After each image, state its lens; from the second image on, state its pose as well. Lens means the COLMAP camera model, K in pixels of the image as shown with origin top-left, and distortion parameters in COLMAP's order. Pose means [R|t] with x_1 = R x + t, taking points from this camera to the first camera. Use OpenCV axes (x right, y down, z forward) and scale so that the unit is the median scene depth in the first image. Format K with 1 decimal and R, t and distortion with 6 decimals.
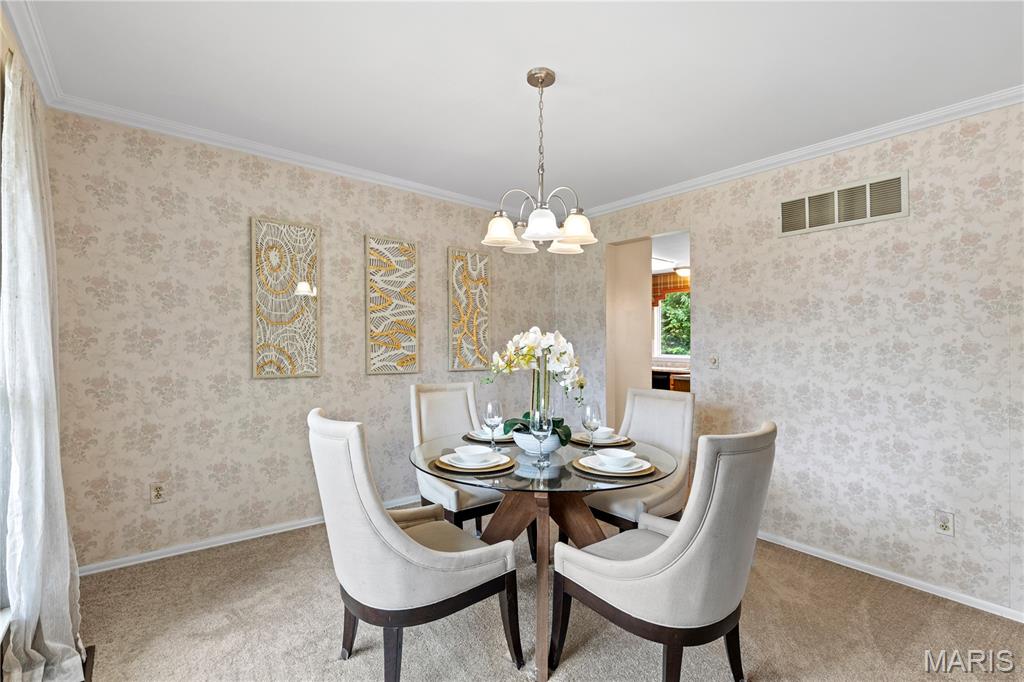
lens RADIAL K [[469.4, 0, 511.1], [0, 469.4, 348.4], [0, 0, 1]] dist [0.005309, -0.000798]
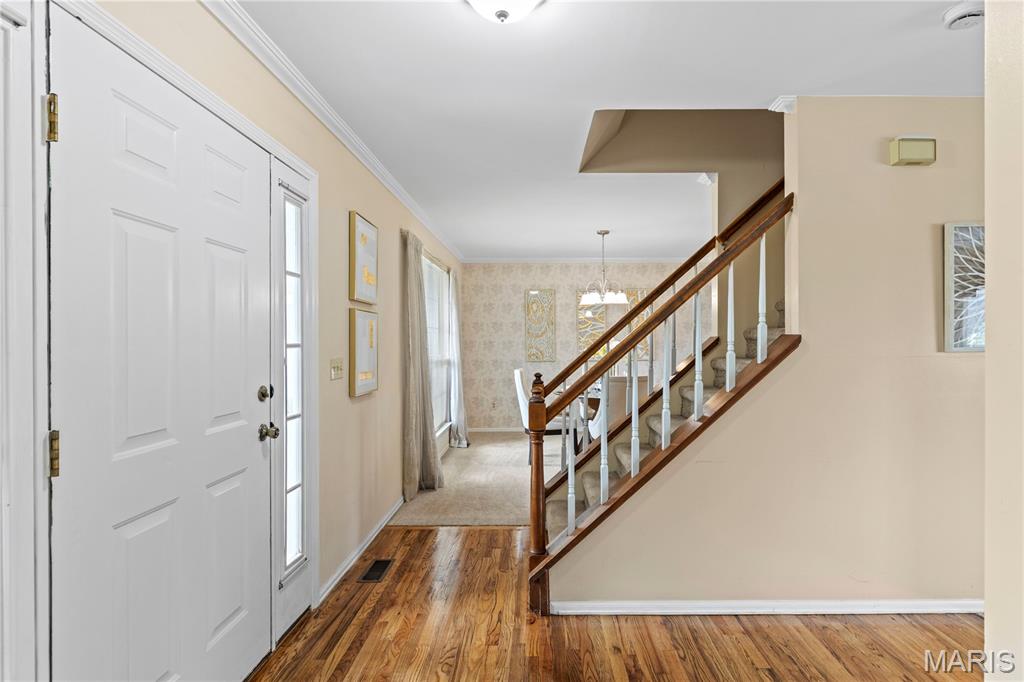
lens RADIAL K [[491.8, 0, 514.8], [0, 491.8, 344.3], [0, 0, 1]] dist [-0.004612, 0.002245]
pose [[0.756358, -0.013145, -0.654025, 1.006670], [0.006705, 0.999901, -0.012343, 0.011053], [0.654123, 0.004951, 0.756372, -0.871571]]
